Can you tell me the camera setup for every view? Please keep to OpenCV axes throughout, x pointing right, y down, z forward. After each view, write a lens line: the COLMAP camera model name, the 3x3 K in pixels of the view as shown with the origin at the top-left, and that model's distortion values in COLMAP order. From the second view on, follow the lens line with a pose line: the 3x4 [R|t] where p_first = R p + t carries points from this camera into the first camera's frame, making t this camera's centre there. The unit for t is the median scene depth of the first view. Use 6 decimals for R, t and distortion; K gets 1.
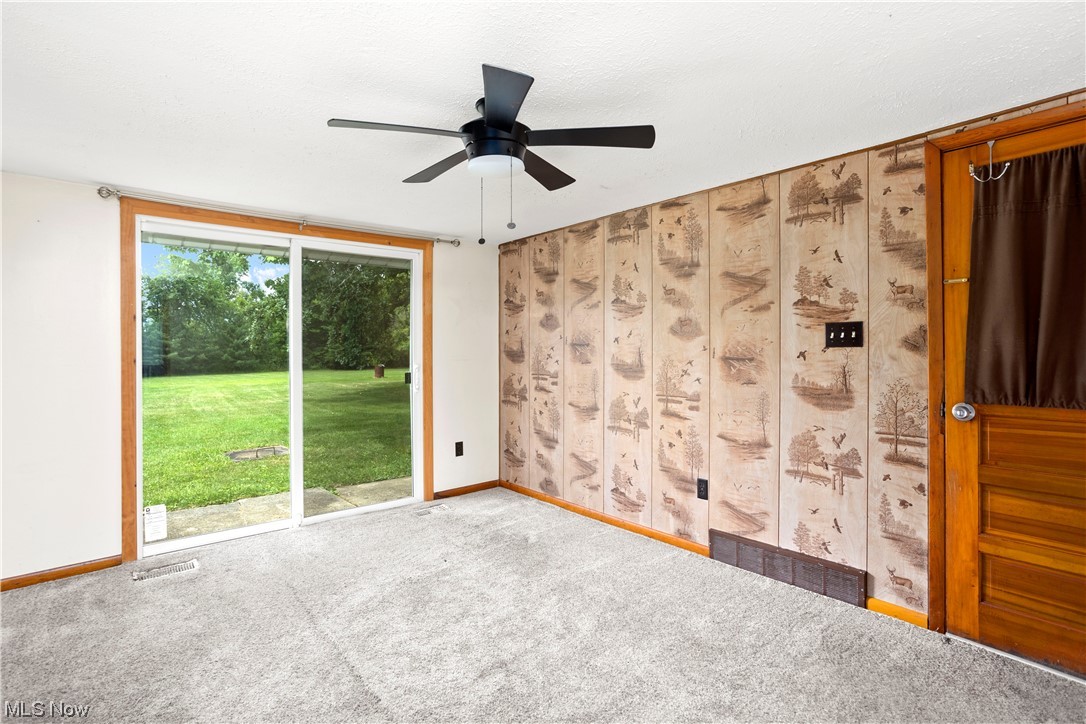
lens RADIAL K [[526.6, 0, 553.4], [0, 526.6, 353.7], [0, 0, 1]] dist [0.006354, 0.004111]
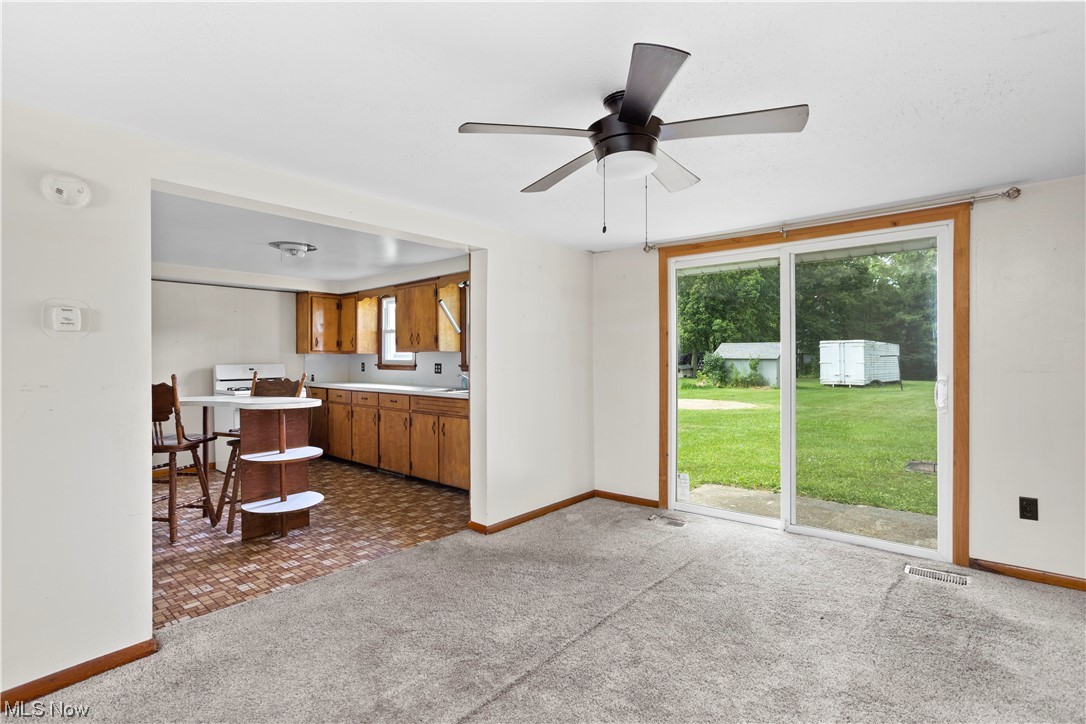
lens RADIAL K [[526.6, 0, 548.9], [0, 526.6, 360.1], [0, 0, 1]] dist [0.006354, 0.004111]
pose [[0.207783, 0.009481, -0.978129, 0.504617], [-0.001727, 0.999955, 0.009326, -0.011023], [0.978174, -0.000248, 0.207790, 0.425643]]
